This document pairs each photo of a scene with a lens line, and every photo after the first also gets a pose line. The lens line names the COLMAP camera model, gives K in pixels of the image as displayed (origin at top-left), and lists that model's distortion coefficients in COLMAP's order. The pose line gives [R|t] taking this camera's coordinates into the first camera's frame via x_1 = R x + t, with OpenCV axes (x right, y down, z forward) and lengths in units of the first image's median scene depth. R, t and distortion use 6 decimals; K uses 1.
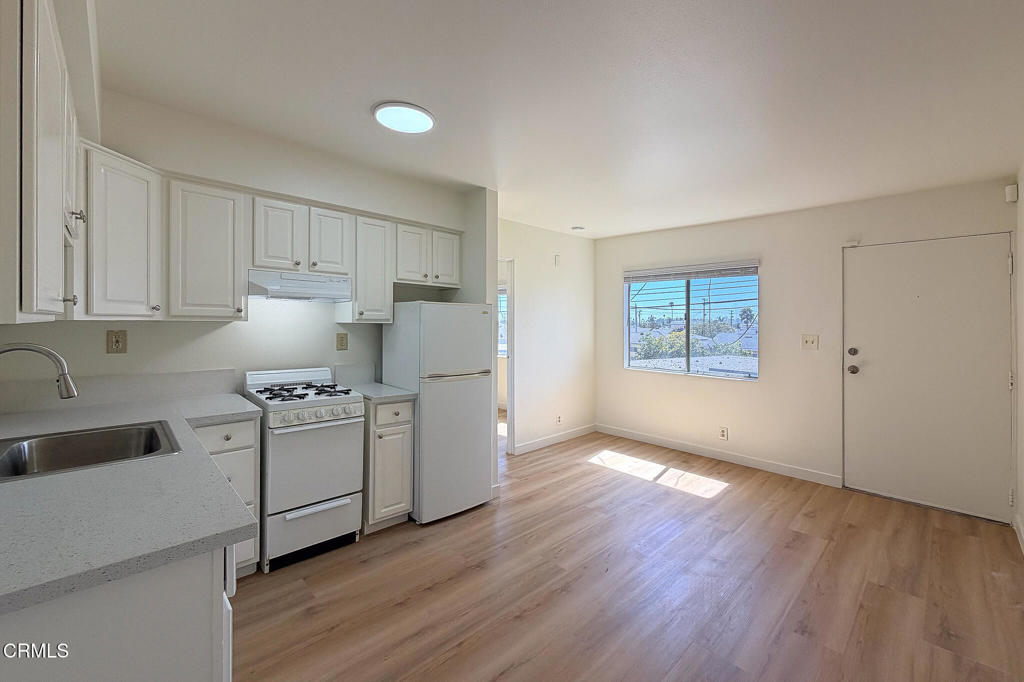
lens RADIAL K [[416.4, 0, 504.6], [0, 416.4, 310.0], [0, 0, 1]] dist [-0.004284, 0.002084]
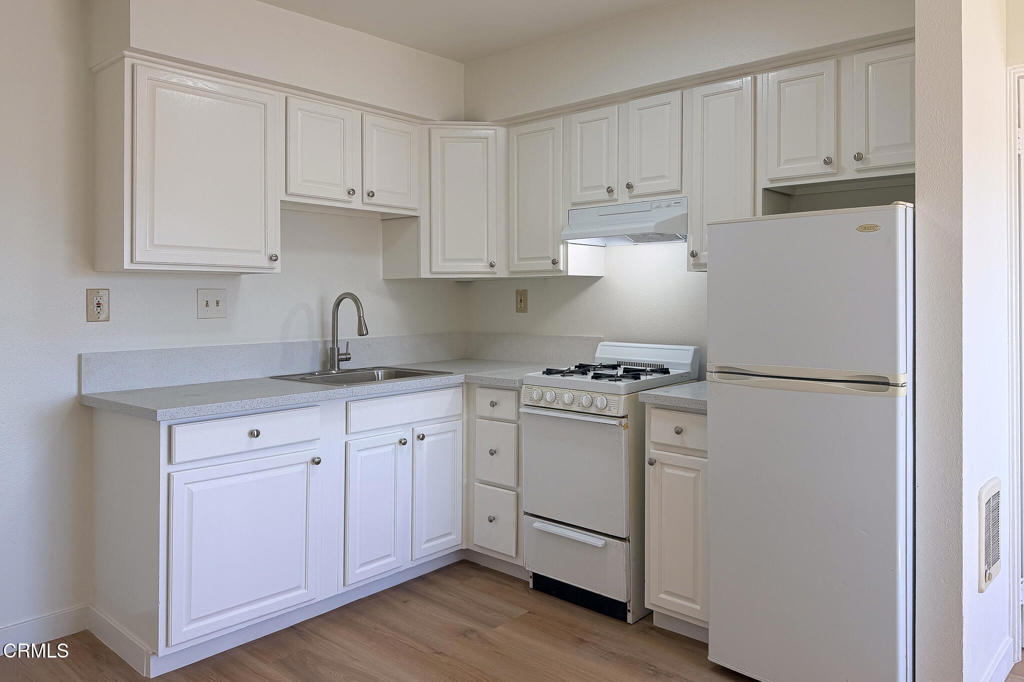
lens RADIAL K [[731.6, 0, 513.2], [0, 731.6, 277.4], [0, 0, 1]] dist [0.032888, -0.029808]
pose [[0.092715, -0.047344, -0.994566, 0.716632], [0.036921, 0.998345, -0.044082, 0.084626], [0.995008, -0.032633, 0.094310, 0.721467]]
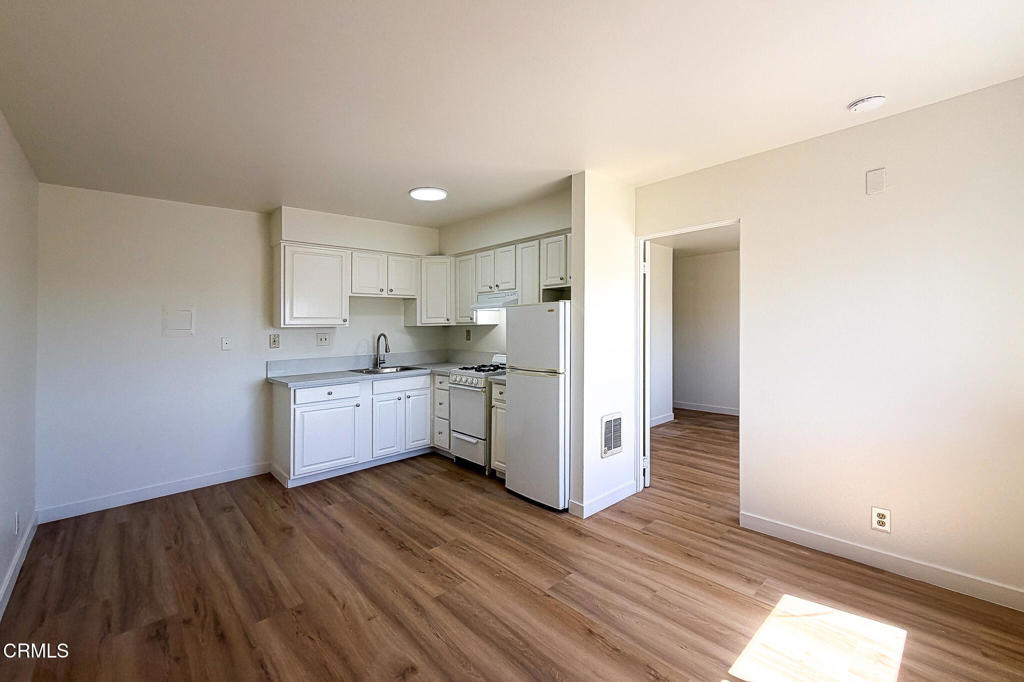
lens RADIAL K [[416.4, 0, 507.1], [0, 416.4, 308.6], [0, 0, 1]] dist [-0.004284, 0.002084]
pose [[-0.005588, -0.059477, -0.998214, 1.094294], [0.047557, 0.997084, -0.059676, 0.066703], [0.998853, -0.047805, -0.002743, 1.073103]]
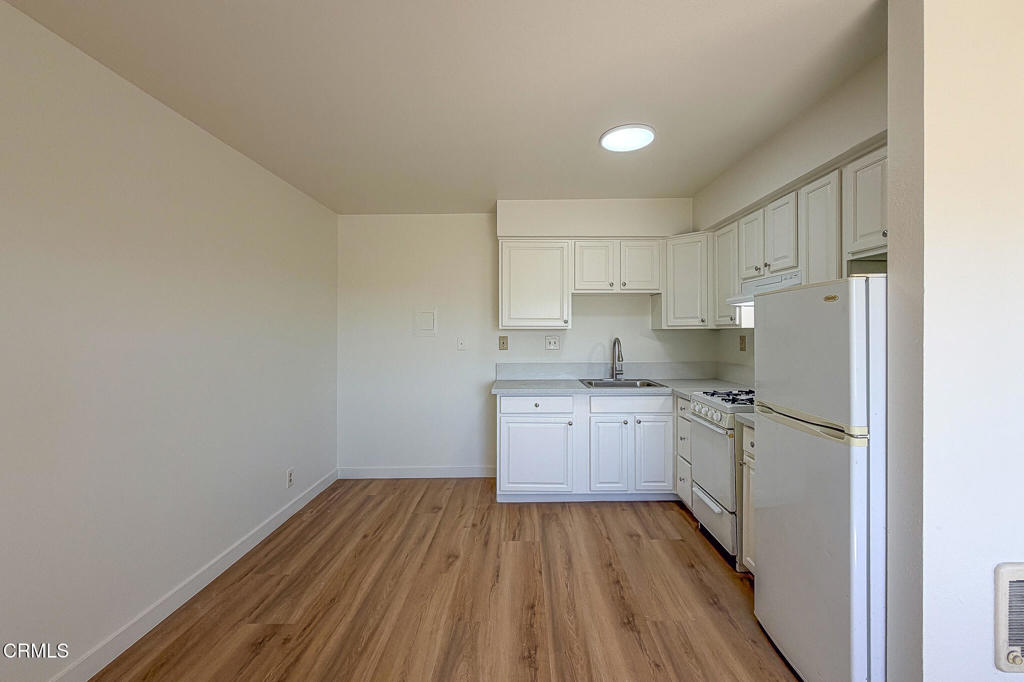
lens RADIAL K [[416.4, 0, 524.1], [0, 416.4, 316.0], [0, 0, 1]] dist [-0.004284, 0.002084]
pose [[-0.668843, -0.044198, -0.742089, 0.617968], [0.012224, 0.997442, -0.070425, 0.064714], [0.743303, -0.056175, -0.666592, 1.253149]]
